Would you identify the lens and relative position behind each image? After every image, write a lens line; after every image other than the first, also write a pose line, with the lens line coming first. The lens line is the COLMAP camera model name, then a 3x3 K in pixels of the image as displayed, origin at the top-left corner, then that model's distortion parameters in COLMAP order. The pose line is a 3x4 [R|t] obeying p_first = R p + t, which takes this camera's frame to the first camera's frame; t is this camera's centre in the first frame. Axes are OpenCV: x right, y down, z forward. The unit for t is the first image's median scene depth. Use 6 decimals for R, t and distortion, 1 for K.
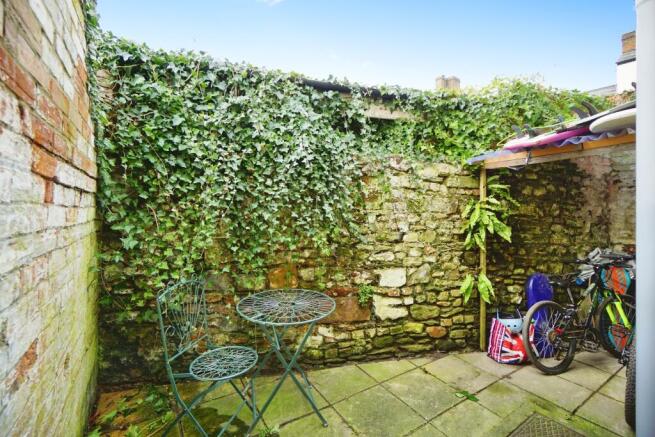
lens RADIAL K [[281.9, 0, 325.4], [0, 281.9, 216.7], [0, 0, 1]] dist [-0.011231, 0.001047]
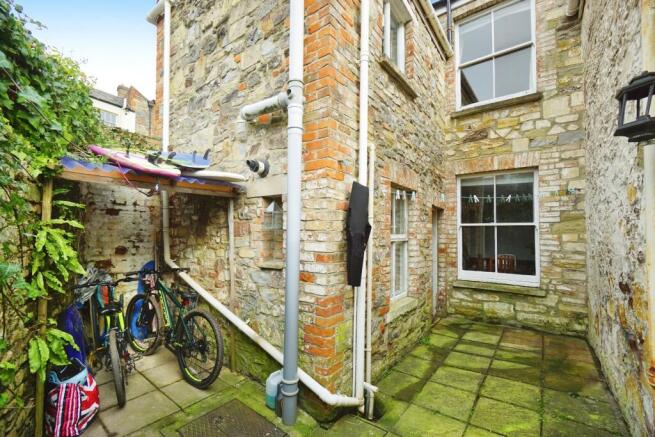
lens RADIAL K [[281.9, 0, 325.8], [0, 281.9, 220.6], [0, 0, 1]] dist [-0.011231, 0.001047]
pose [[-0.334916, 0.016421, 0.942105, -0.310559], [-0.009997, 0.999730, -0.020979, -0.053196], [-0.942195, -0.016445, -0.334661, 0.581569]]
